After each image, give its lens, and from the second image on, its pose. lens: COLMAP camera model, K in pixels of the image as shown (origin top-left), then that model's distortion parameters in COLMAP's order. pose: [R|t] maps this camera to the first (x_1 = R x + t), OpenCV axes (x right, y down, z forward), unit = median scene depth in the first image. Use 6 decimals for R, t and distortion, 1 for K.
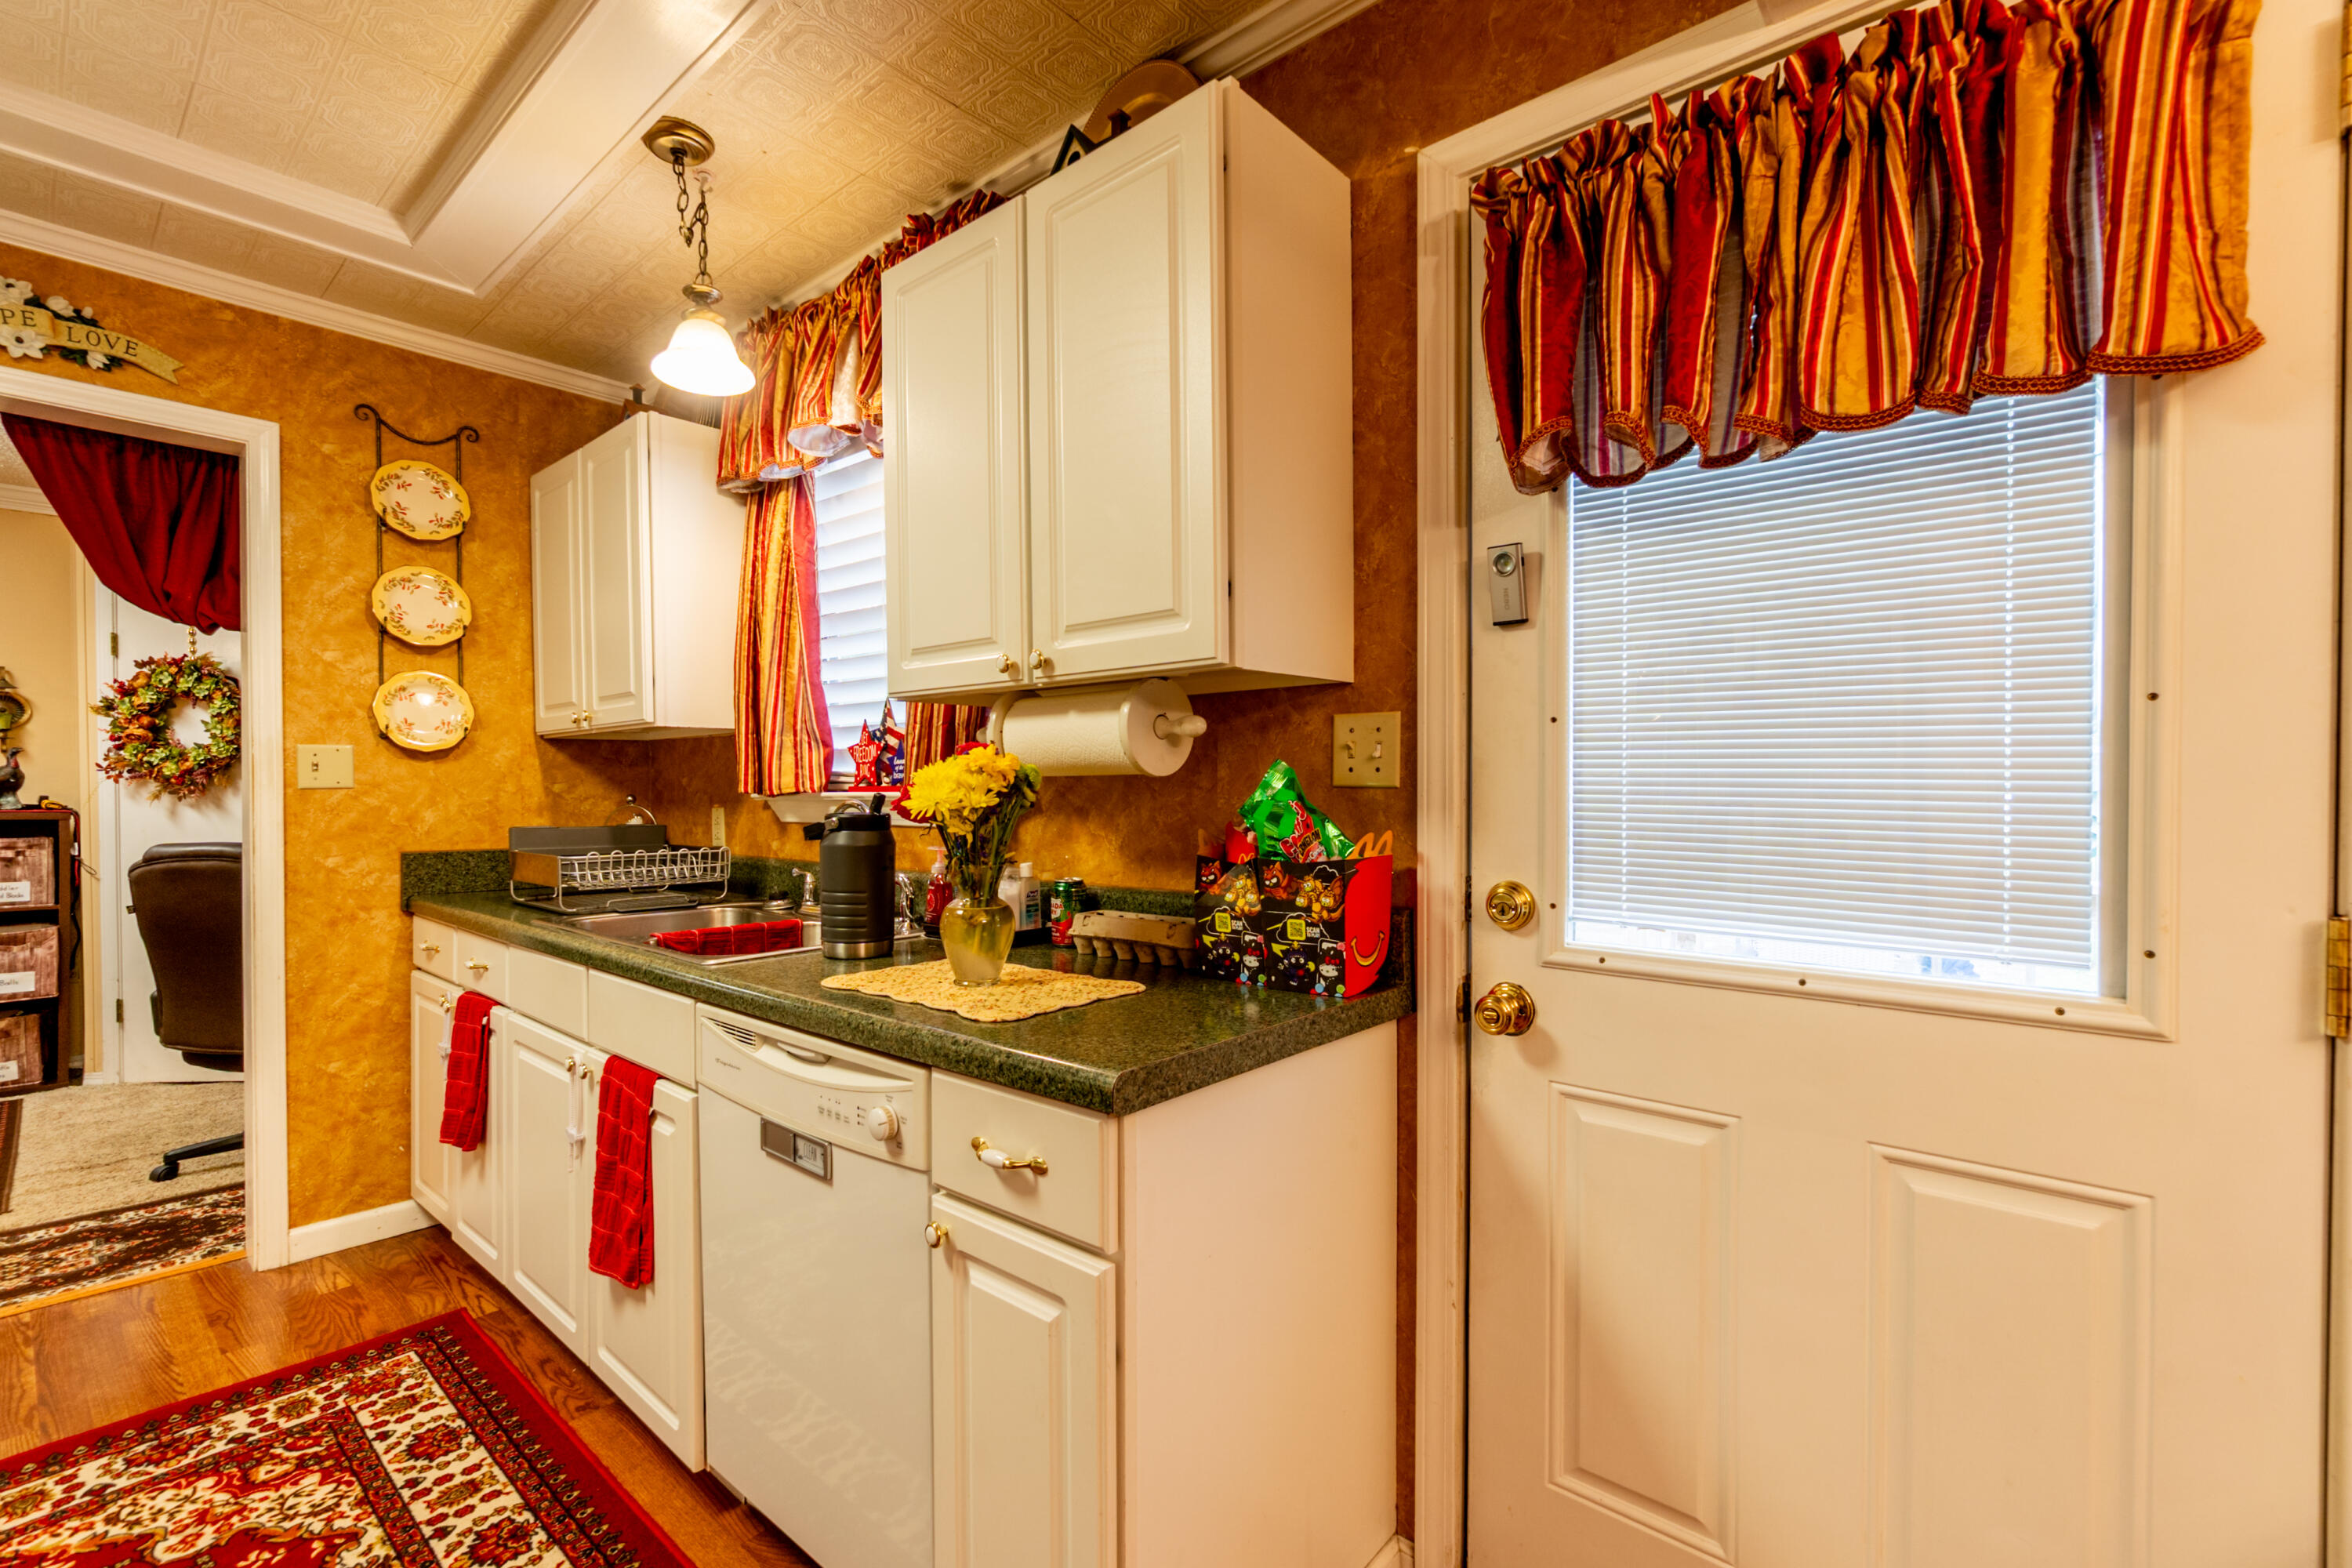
lens RADIAL K [[1015.6, 0, 1167.0], [0, 1015.6, 799.9], [0, 0, 1]] dist [-0.002962, 0.000784]
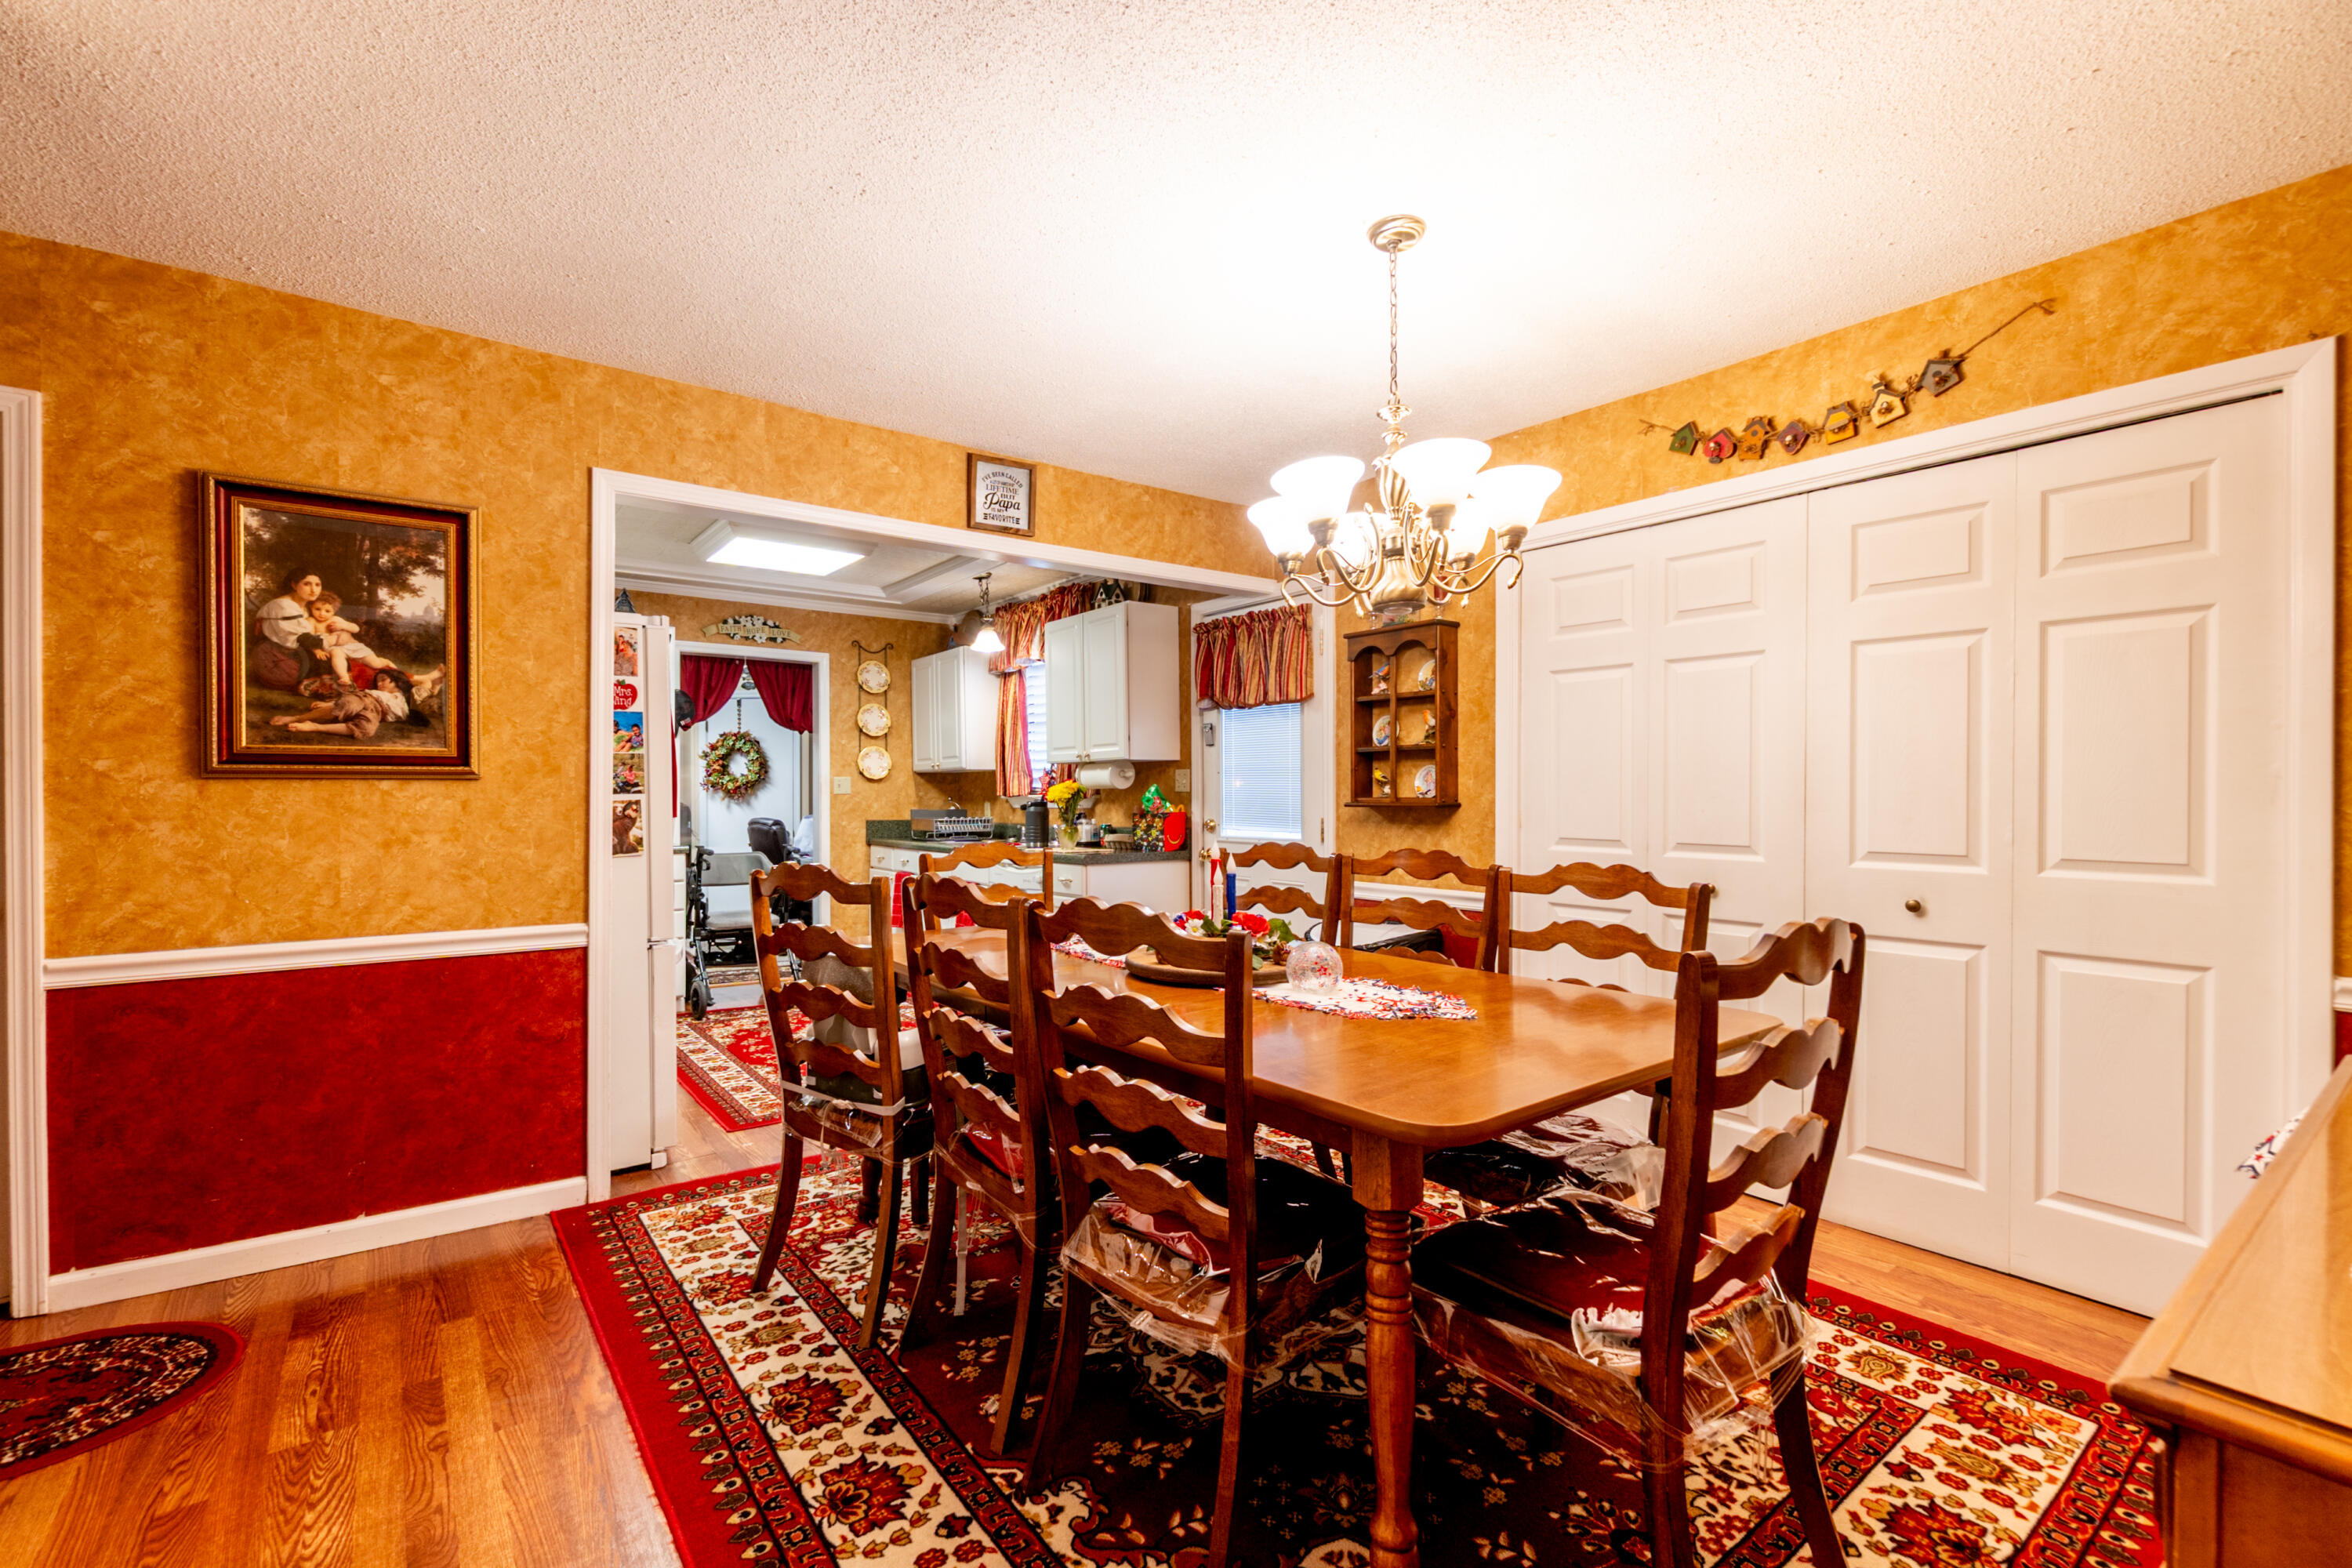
lens RADIAL K [[1015.6, 0, 1161.0], [0, 1015.6, 795.9], [0, 0, 1]] dist [-0.002962, 0.000784]
pose [[0.976865, -0.003517, -0.213830, 0.504819], [0.001187, 0.999938, -0.011027, 0.021925], [0.213856, 0.010518, 0.976809, -1.350199]]
